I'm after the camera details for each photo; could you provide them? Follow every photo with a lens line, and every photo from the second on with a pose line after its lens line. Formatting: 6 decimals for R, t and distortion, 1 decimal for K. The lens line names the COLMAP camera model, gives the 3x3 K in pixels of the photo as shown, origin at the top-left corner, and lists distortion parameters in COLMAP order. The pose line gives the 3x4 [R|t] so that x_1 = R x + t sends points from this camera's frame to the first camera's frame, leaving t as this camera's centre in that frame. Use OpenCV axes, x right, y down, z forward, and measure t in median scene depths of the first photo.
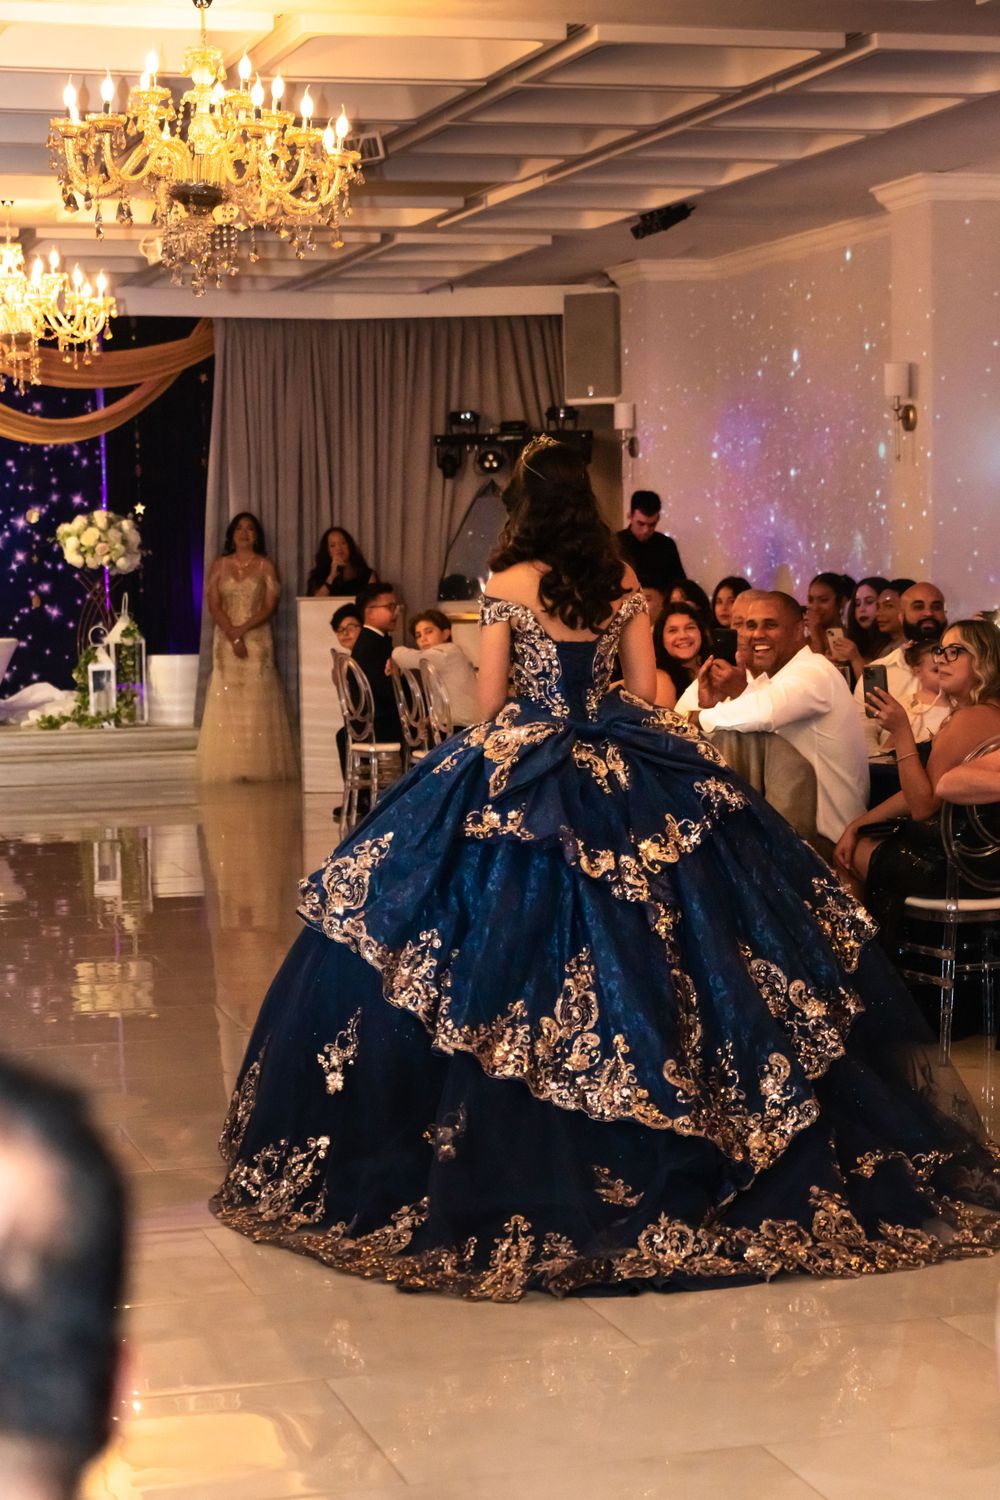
lens RADIAL K [[2624.4, 0, 506.7], [0, 2624.4, 744.9], [0, 0, 1]] dist [-0.049173, 0.000000]
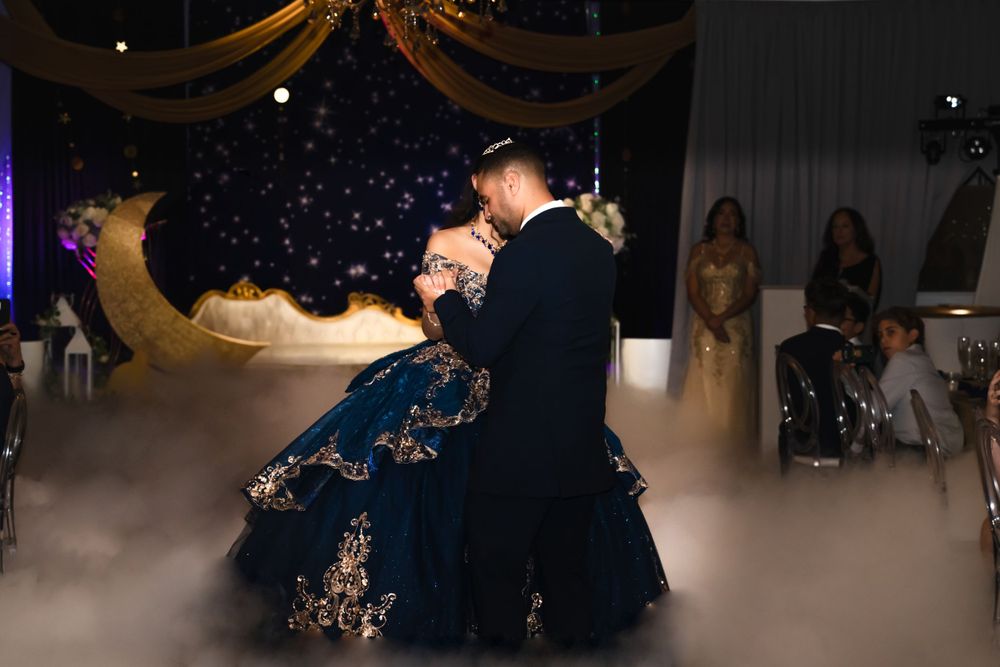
lens RADIAL K [[2017.5, 0, 500.8], [0, 2017.5, 343.2], [0, 0, 1]] dist [-0.005905, 0.000000]
pose [[0.966746, 0.032967, -0.253603, 0.014057], [-0.038845, 0.999079, -0.018206, -0.015699], [0.252769, 0.027451, 0.967137, 0.233679]]
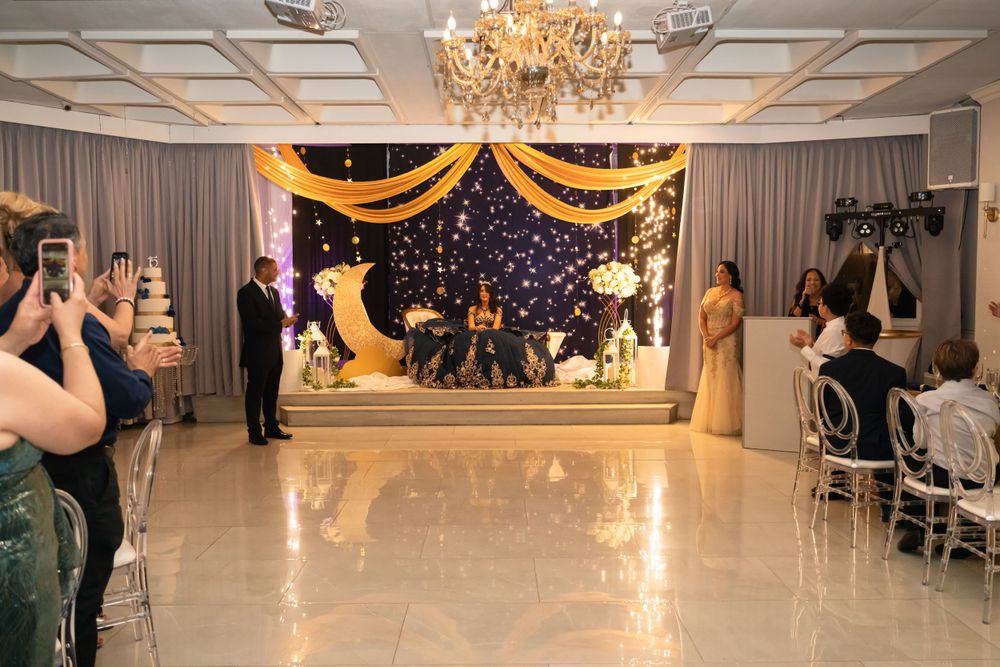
lens RADIAL K [[772.7, 0, 514.2], [0, 772.7, 346.1], [0, 0, 1]] dist [-0.007144, -0.001647]
pose [[0.960235, 0.033967, -0.277118, -0.072417], [-0.033471, 0.999418, 0.006522, -0.033271], [0.277179, 0.003013, 0.960814, 0.476417]]
